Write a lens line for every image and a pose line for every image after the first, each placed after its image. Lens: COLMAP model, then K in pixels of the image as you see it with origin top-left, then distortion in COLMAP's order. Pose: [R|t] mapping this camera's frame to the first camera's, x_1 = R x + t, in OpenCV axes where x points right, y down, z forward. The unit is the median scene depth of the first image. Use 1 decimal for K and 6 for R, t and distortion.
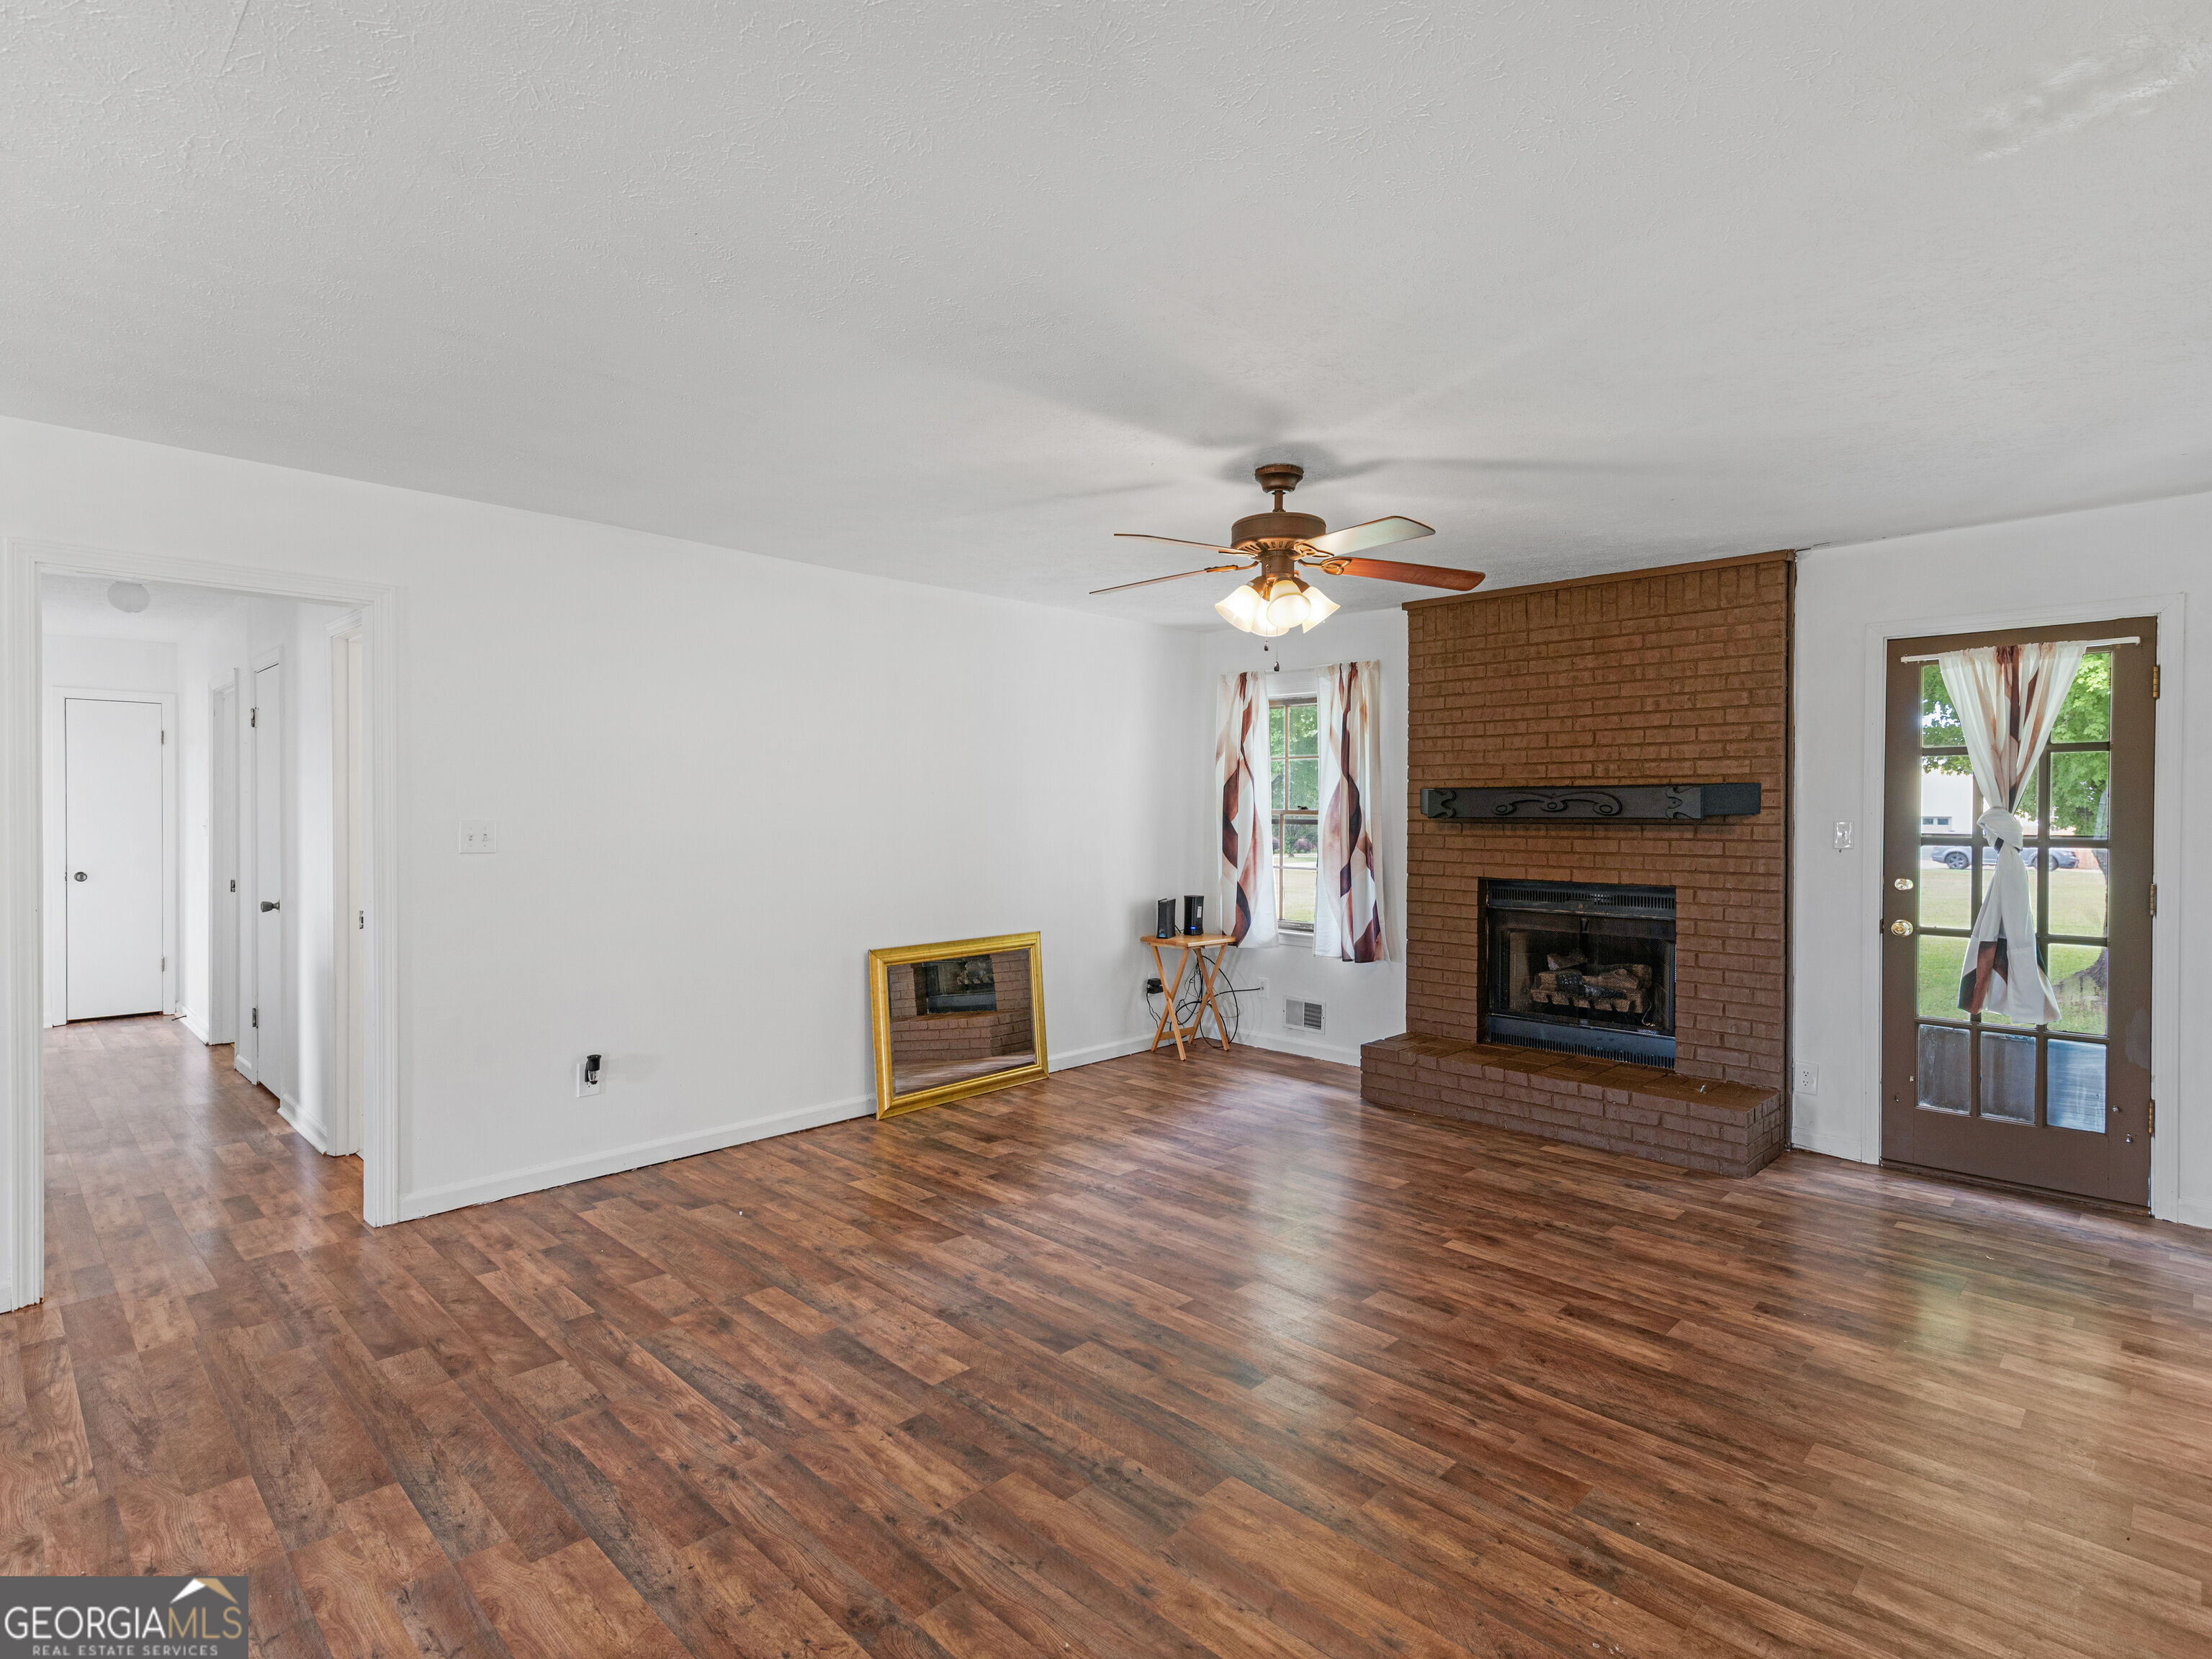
lens RADIAL K [[1143.1, 0, 1192.4], [0, 1143.1, 818.5], [0, 0, 1]] dist [0.039553, -0.013996]
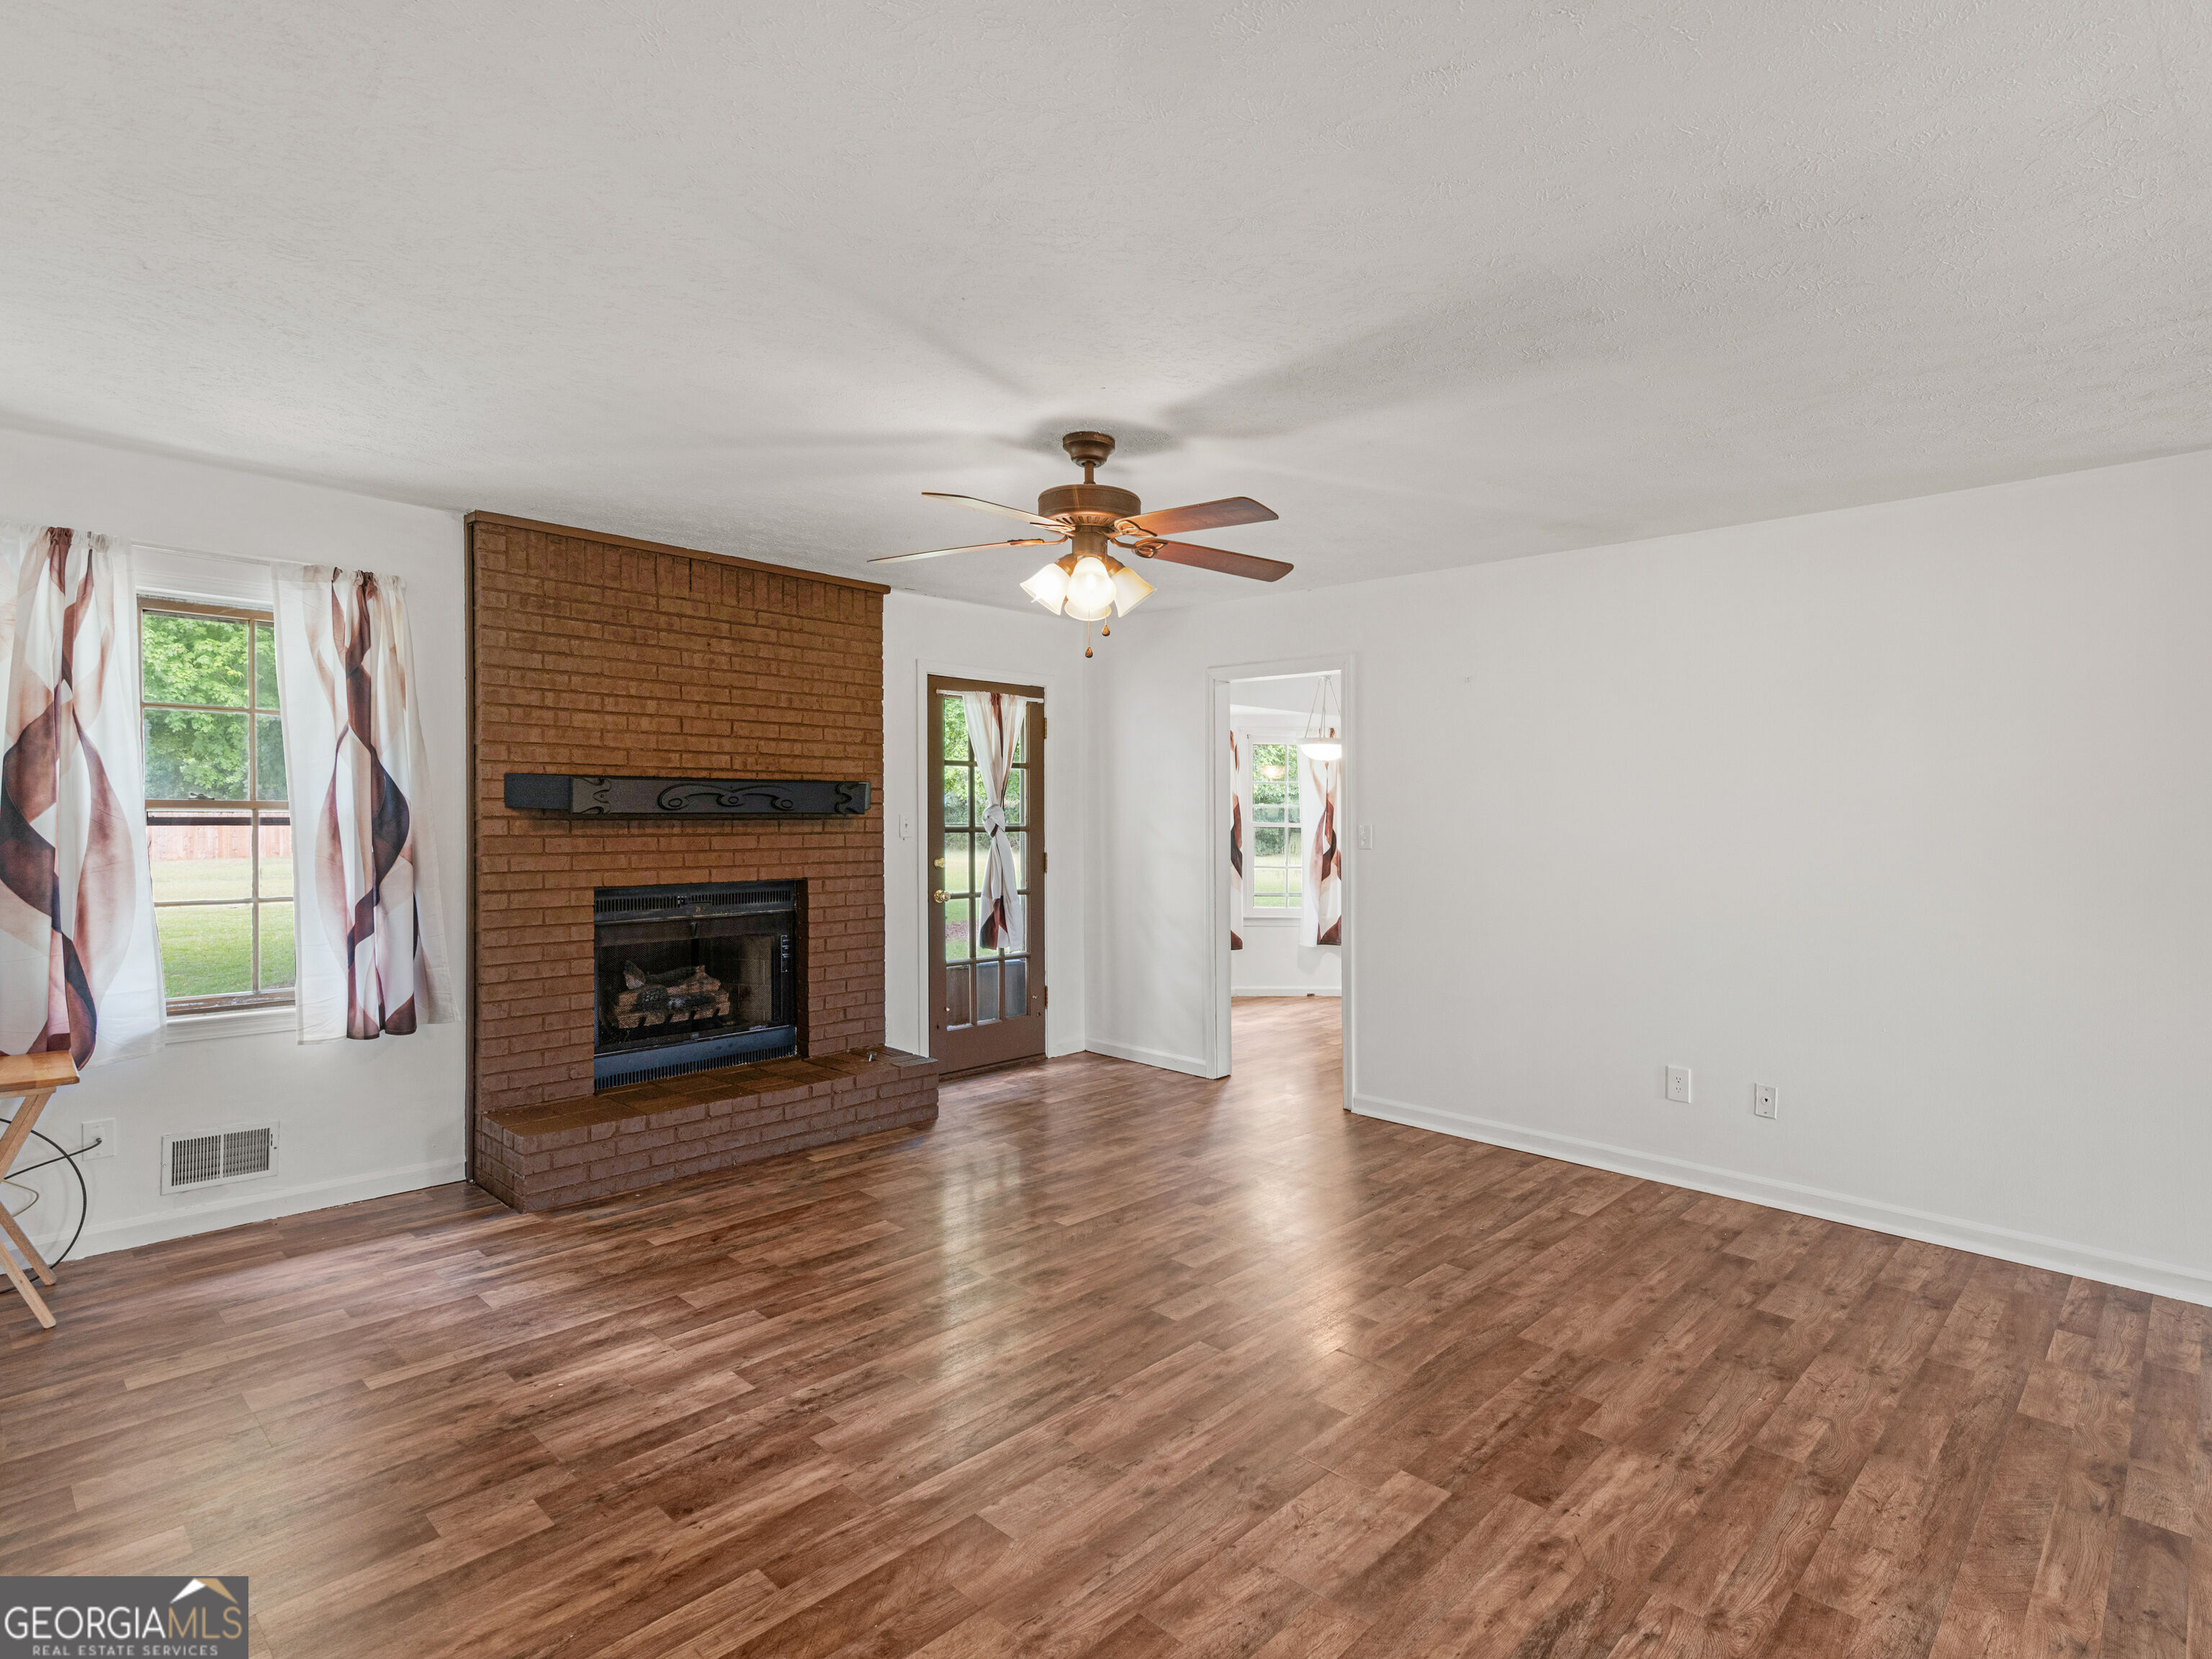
lens RADIAL K [[1146.3, 0, 1102.0], [0, 1146.3, 801.8], [0, 0, 1]] dist [0.012864, -0.000816]
pose [[0.018291, 0.005319, 0.999819, -0.578076], [-0.000209, 0.999986, -0.005316, -0.004614], [-0.999833, -0.000112, 0.018292, 0.668057]]
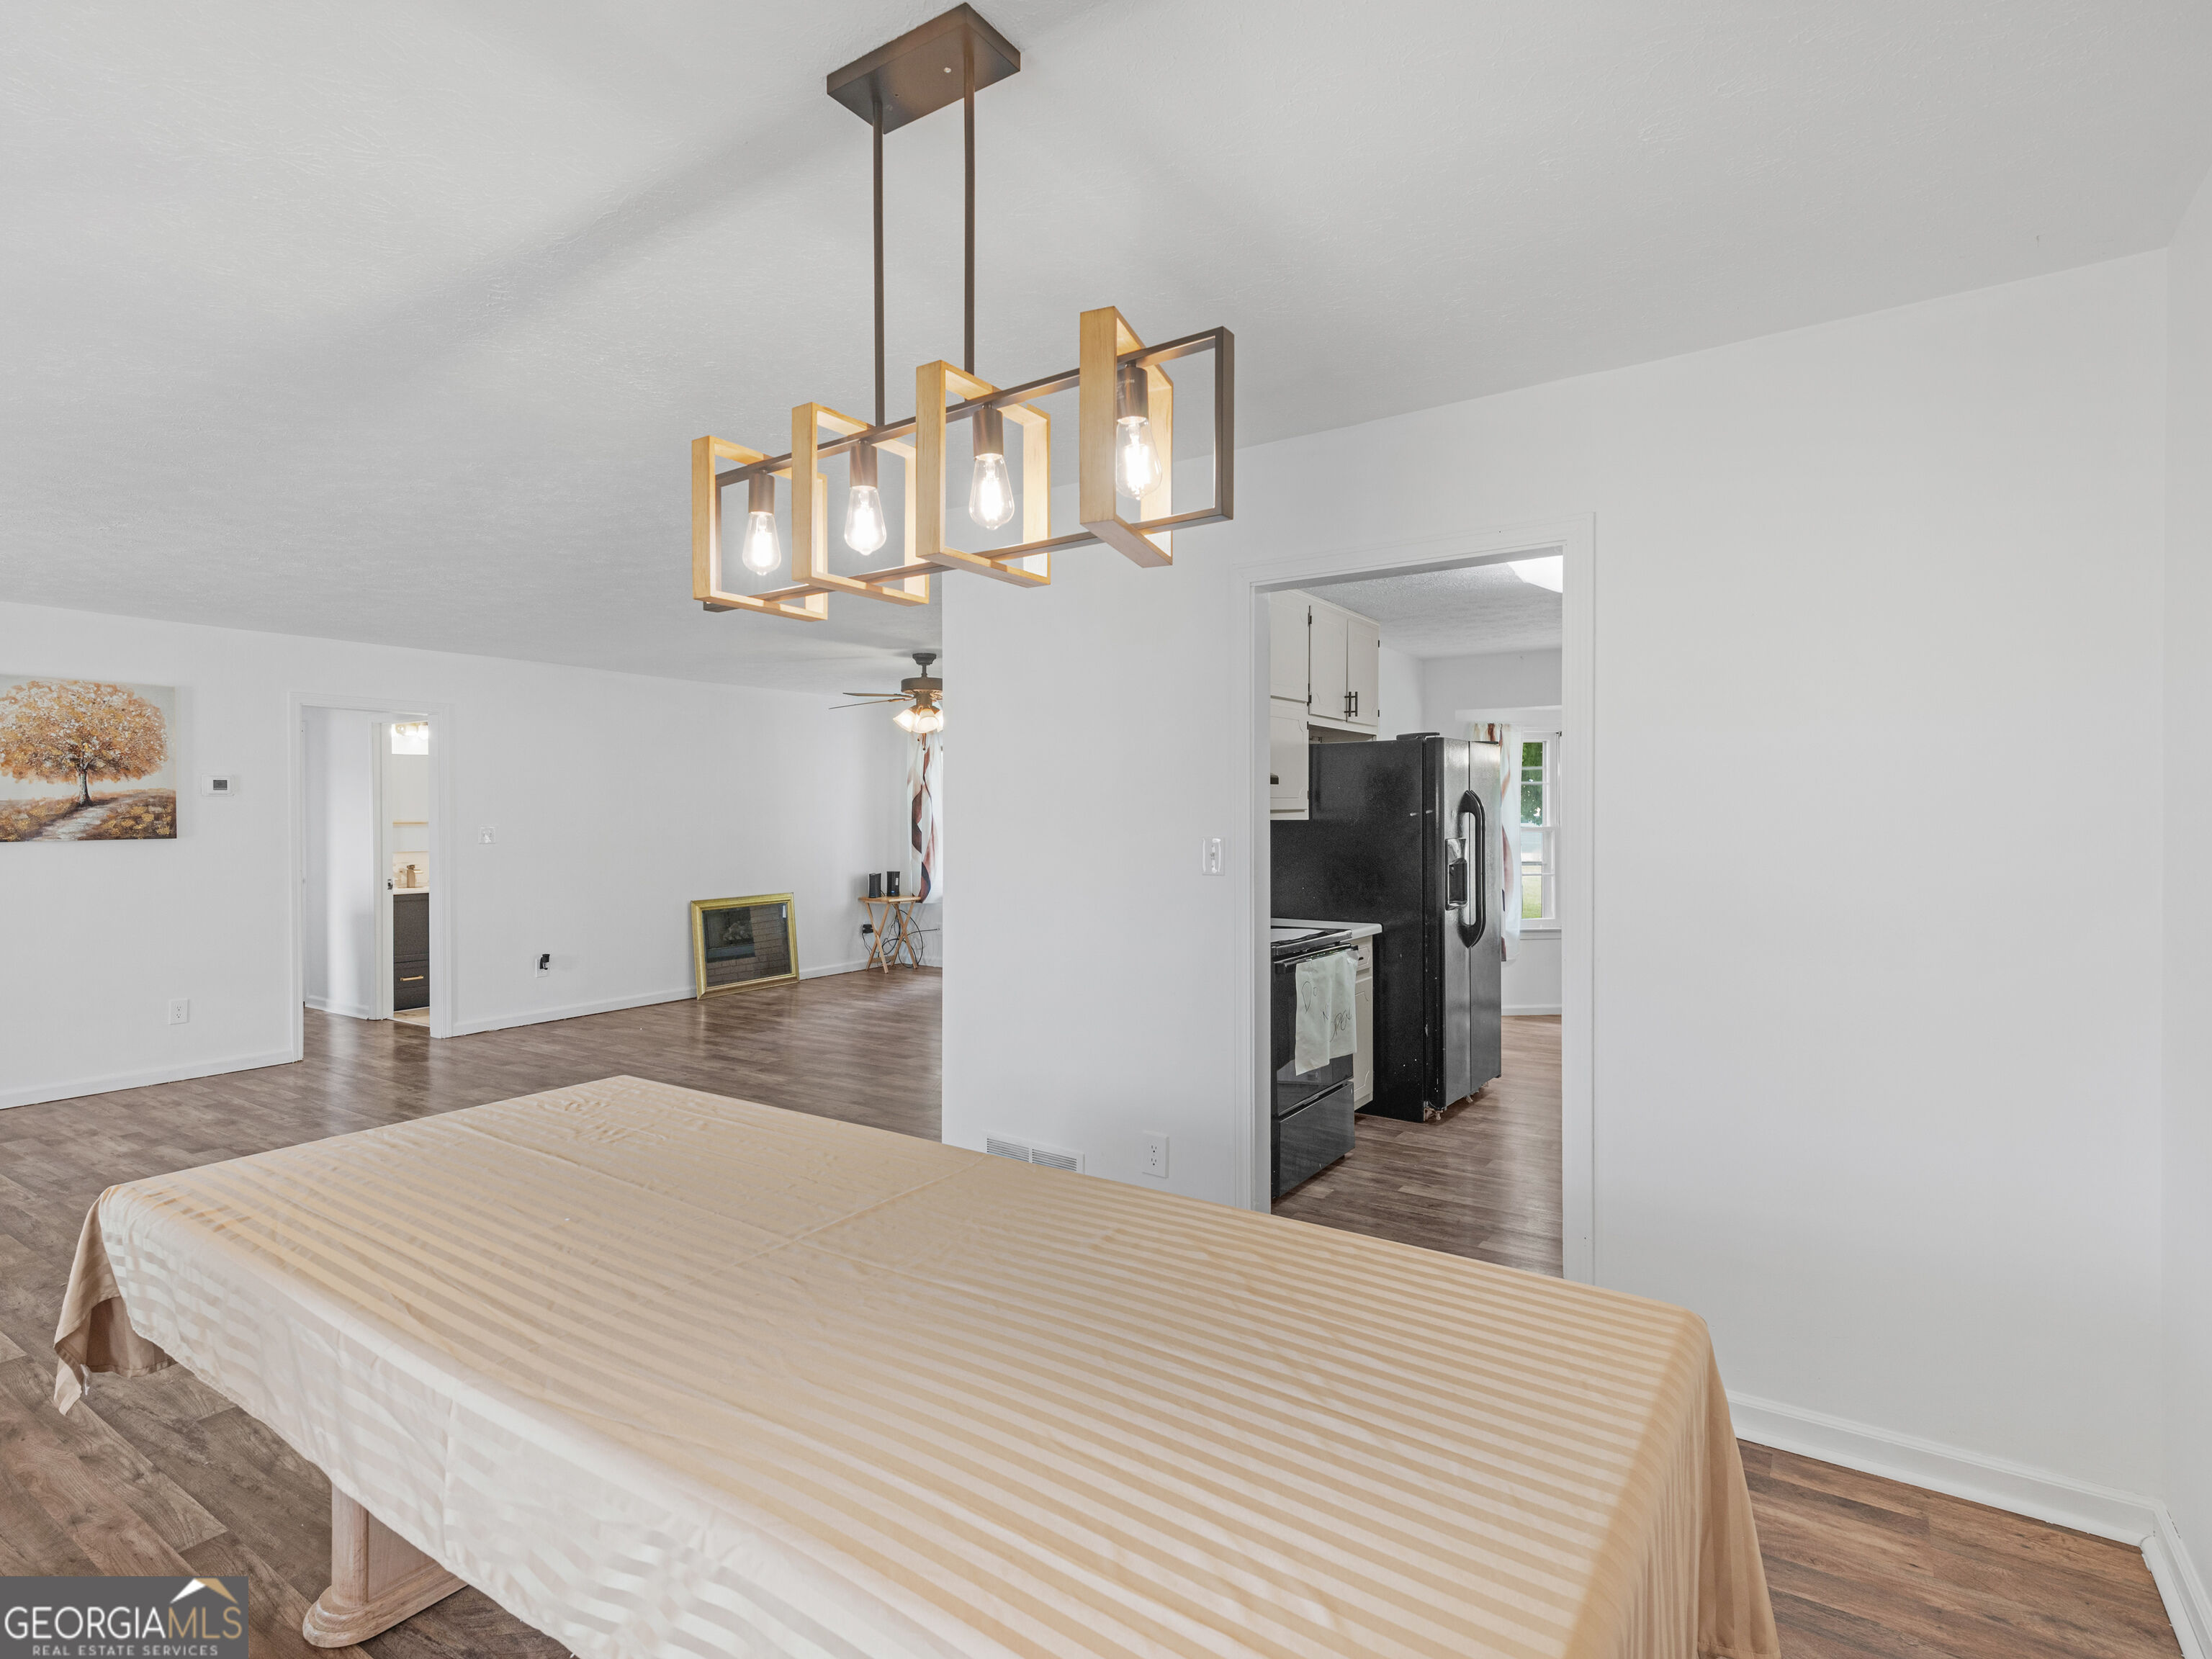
lens RADIAL K [[1096.9, 0, 1090.8], [0, 1096.9, 823.2], [0, 0, 1]] dist [-0.001696, 0.001412]
pose [[0.986926, -0.004043, 0.161124, 0.033378], [0.004506, 0.999987, -0.002503, 0.008459], [-0.161111, 0.003197, 0.986931, -0.672284]]
